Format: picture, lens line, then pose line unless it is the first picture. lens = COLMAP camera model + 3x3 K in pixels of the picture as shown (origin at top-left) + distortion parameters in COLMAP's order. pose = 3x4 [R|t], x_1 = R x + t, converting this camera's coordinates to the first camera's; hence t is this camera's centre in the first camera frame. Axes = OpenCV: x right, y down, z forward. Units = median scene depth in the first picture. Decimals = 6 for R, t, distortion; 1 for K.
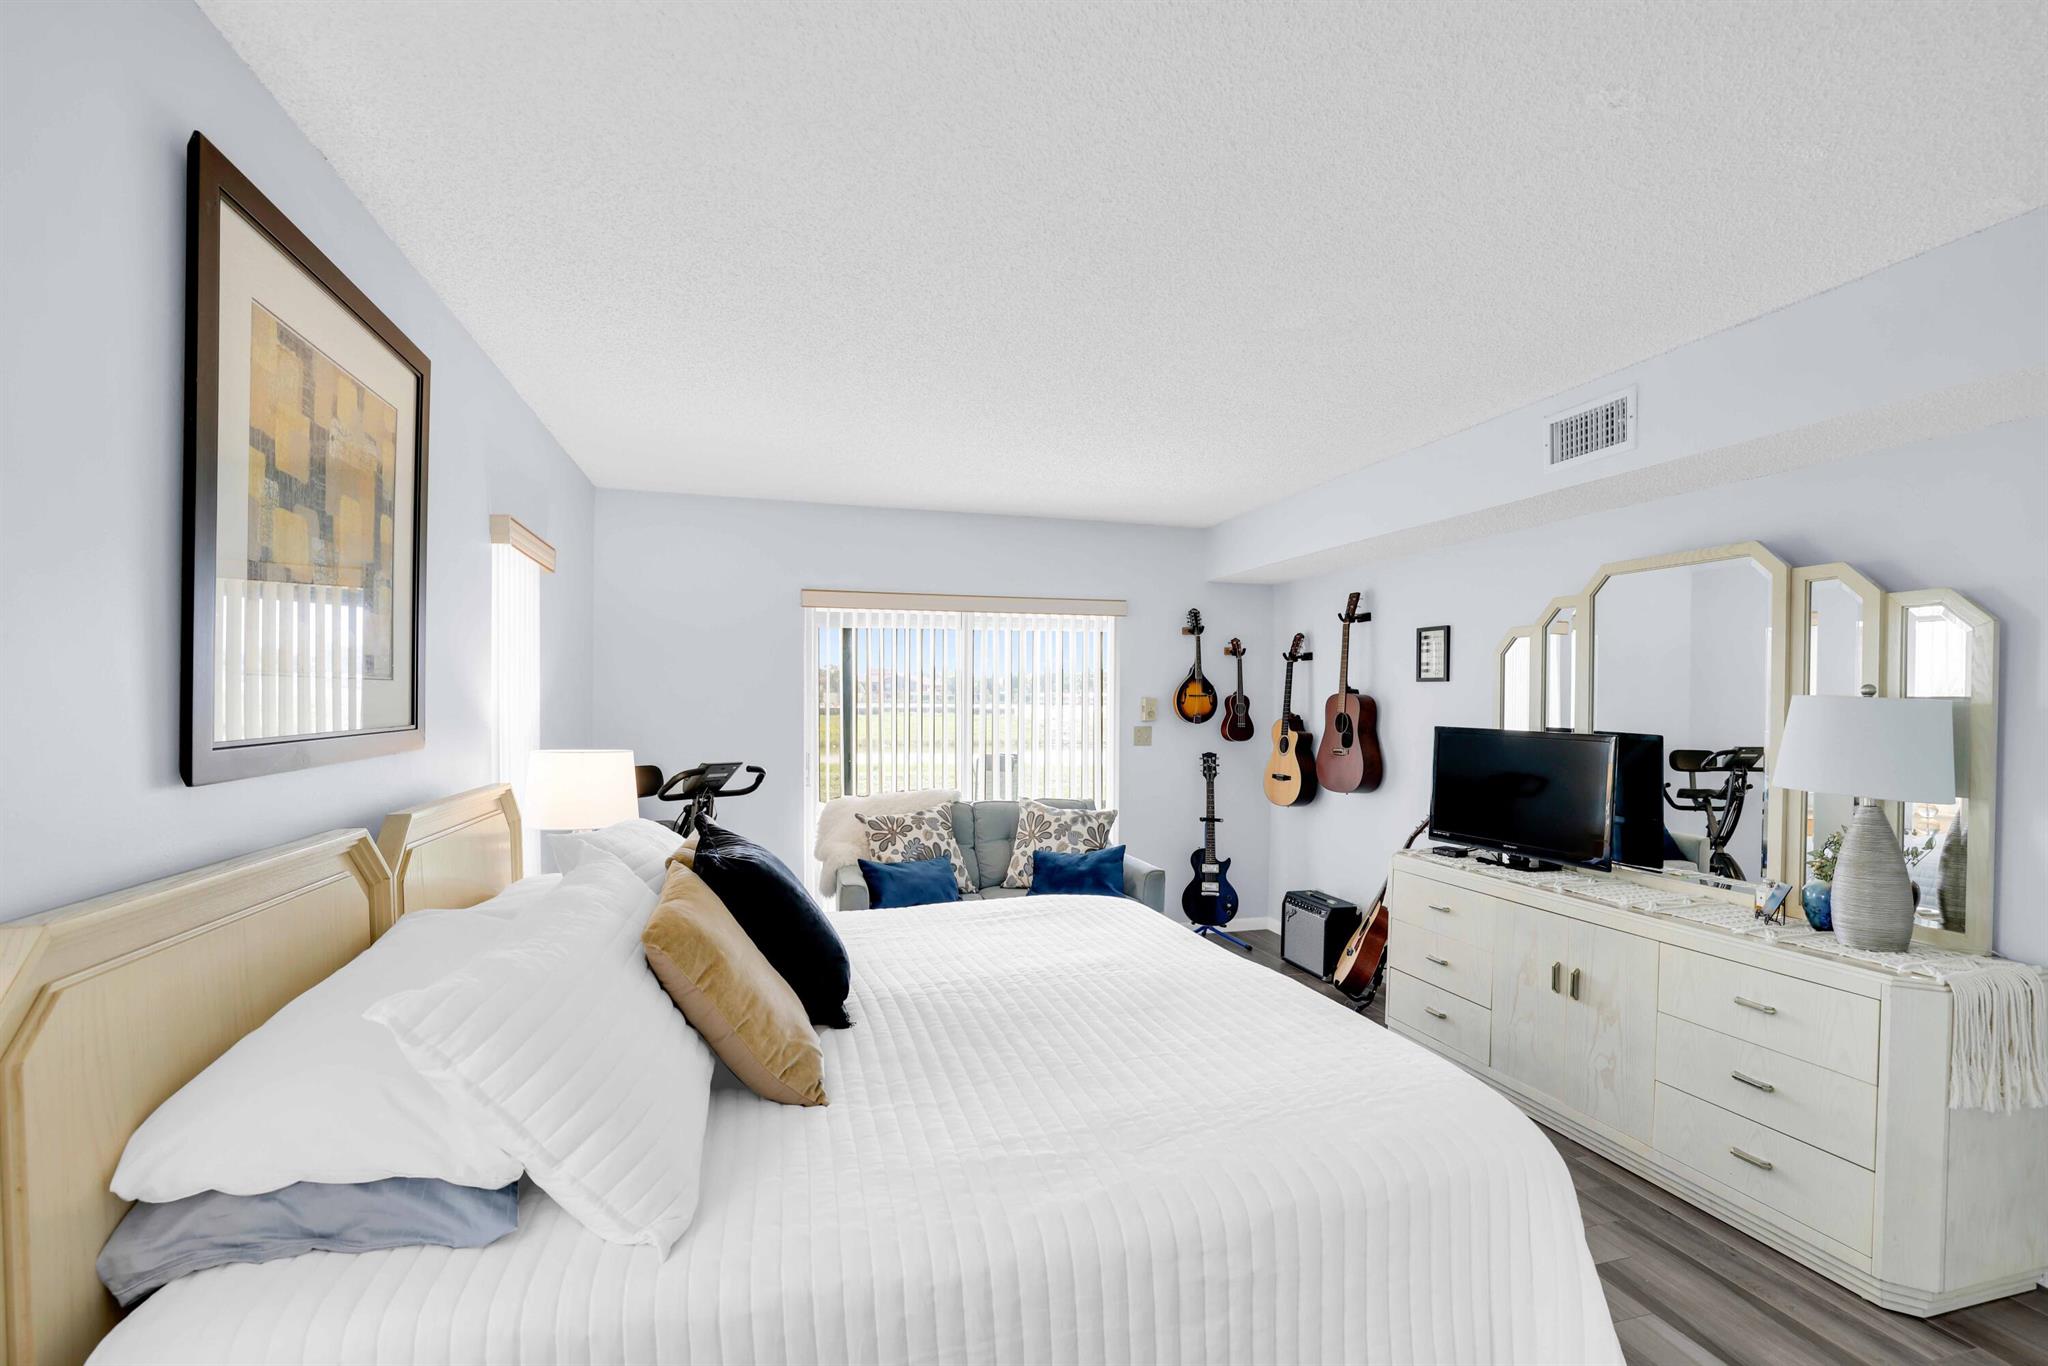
lens RADIAL K [[910.4, 0, 1032.0], [0, 910.4, 696.9], [0, 0, 1]] dist [-0.015848, 0.002689]
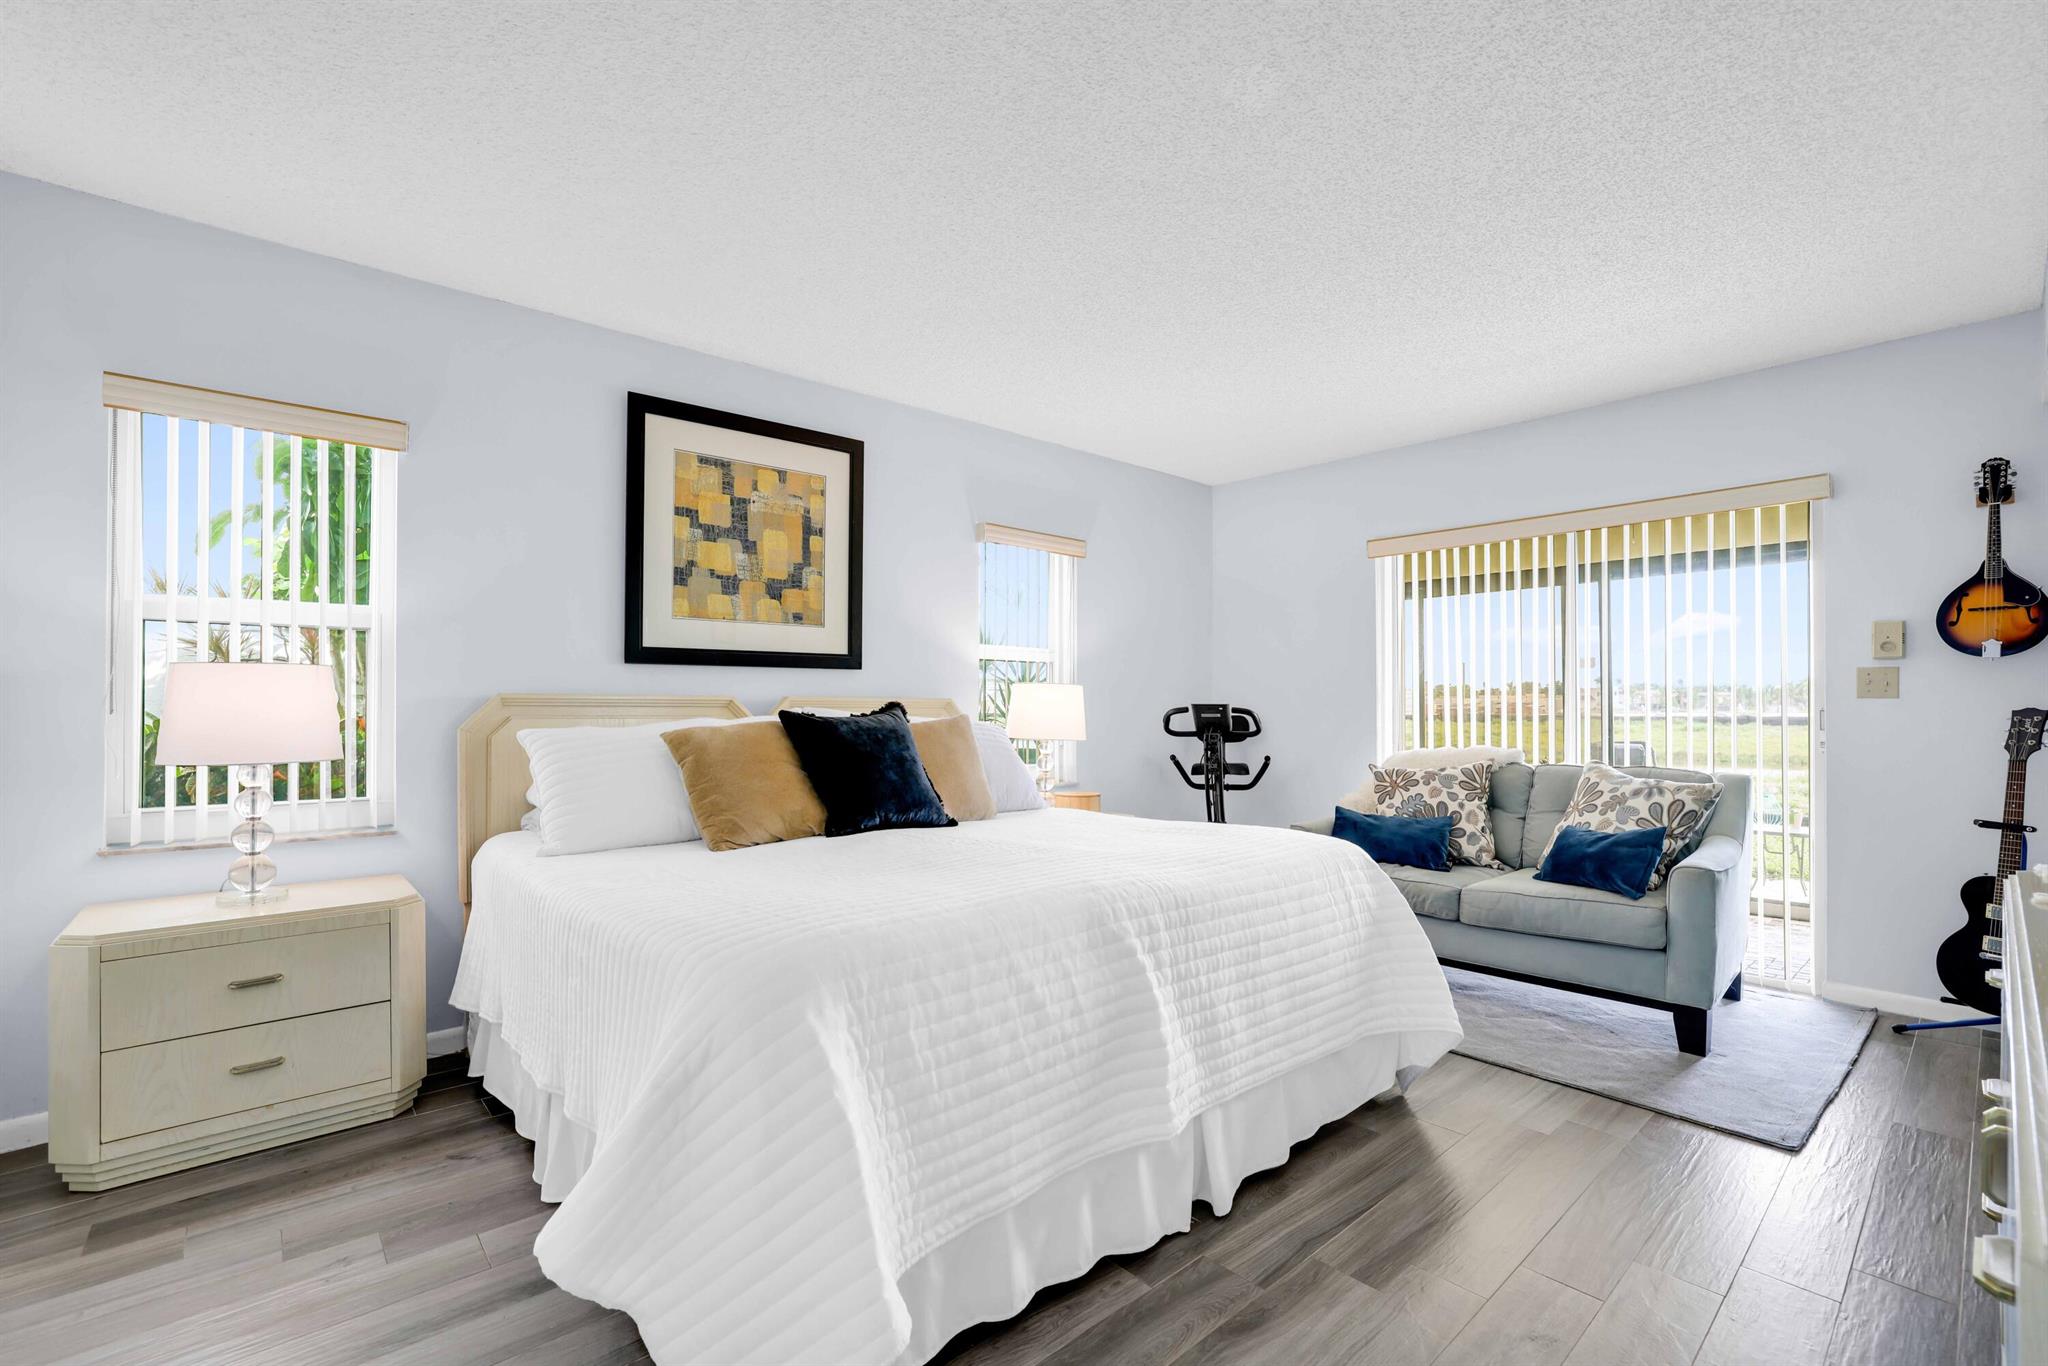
lens RADIAL K [[910.4, 0, 1029.6], [0, 910.4, 695.1], [0, 0, 1]] dist [-0.015848, 0.002689]
pose [[0.448459, -0.020630, -0.893565, 0.494041], [0.007936, 0.999786, -0.019100, 0.070395], [0.893768, 0.001474, 0.448527, 0.250405]]
